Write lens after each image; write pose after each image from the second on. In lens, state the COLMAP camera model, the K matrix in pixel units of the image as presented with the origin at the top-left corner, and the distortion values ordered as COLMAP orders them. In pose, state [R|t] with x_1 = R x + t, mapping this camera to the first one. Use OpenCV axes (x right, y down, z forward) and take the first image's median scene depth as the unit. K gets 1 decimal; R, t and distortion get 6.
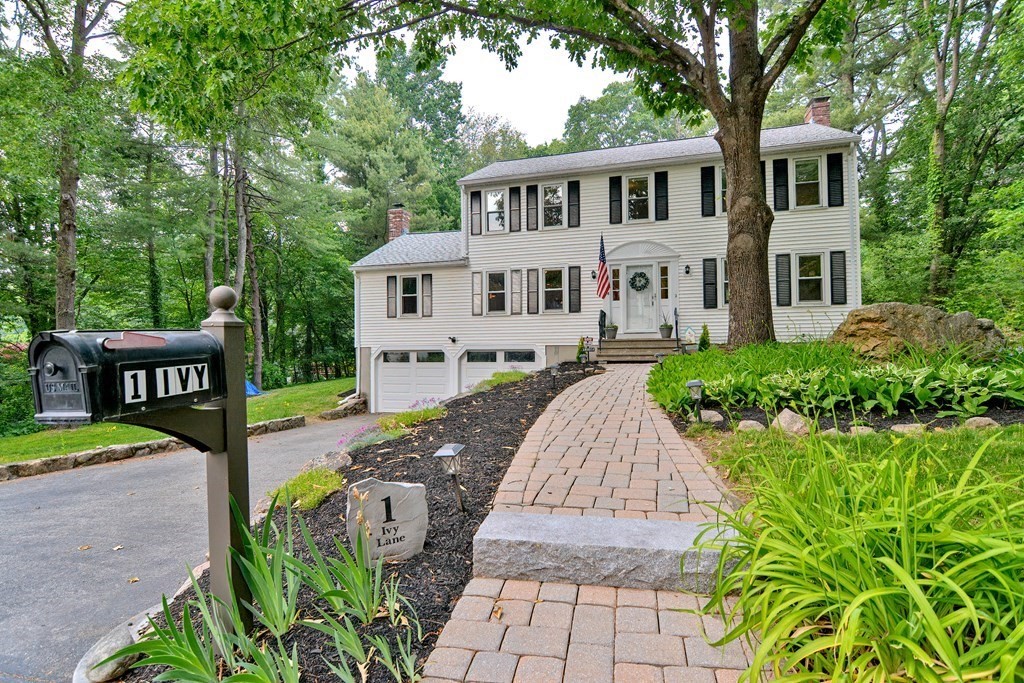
lens RADIAL K [[488.0, 0, 512.0], [0, 488.0, 341.5], [0, 0, 1]] dist [0.000362, -0.000108]
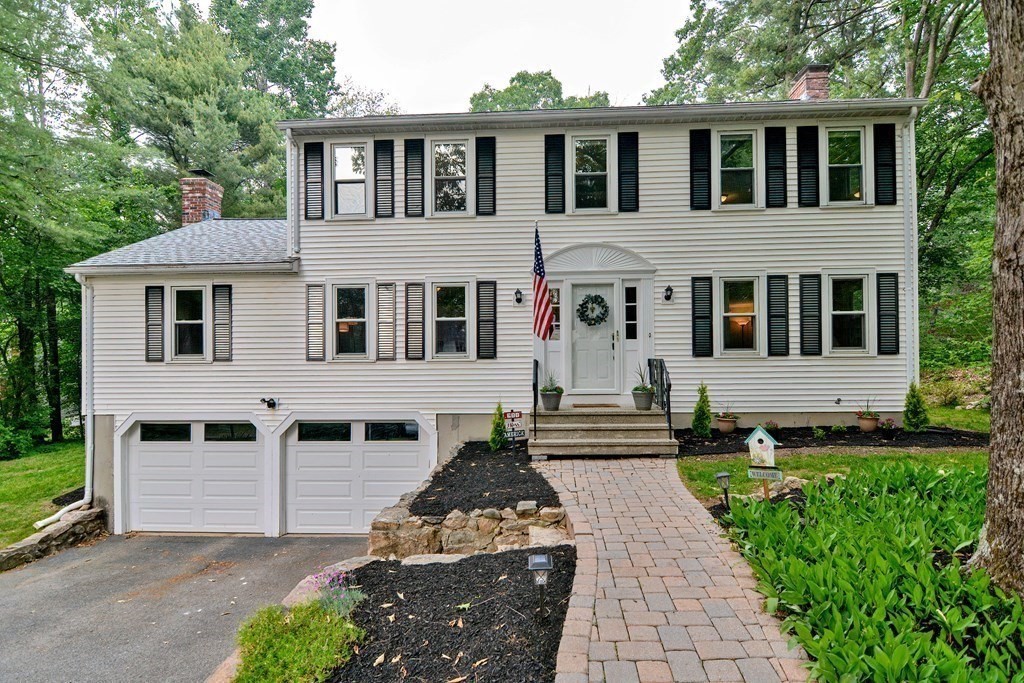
lens RADIAL K [[408.8, 0, 512.0], [0, 408.8, 341.5], [0, 0, 1]] dist [0.000056, -0.000192]
pose [[0.974013, 0.005161, 0.226431, 0.045229], [-0.003137, 0.999952, -0.009294, -0.074425], [-0.226468, 0.008342, 0.973983, 0.497985]]
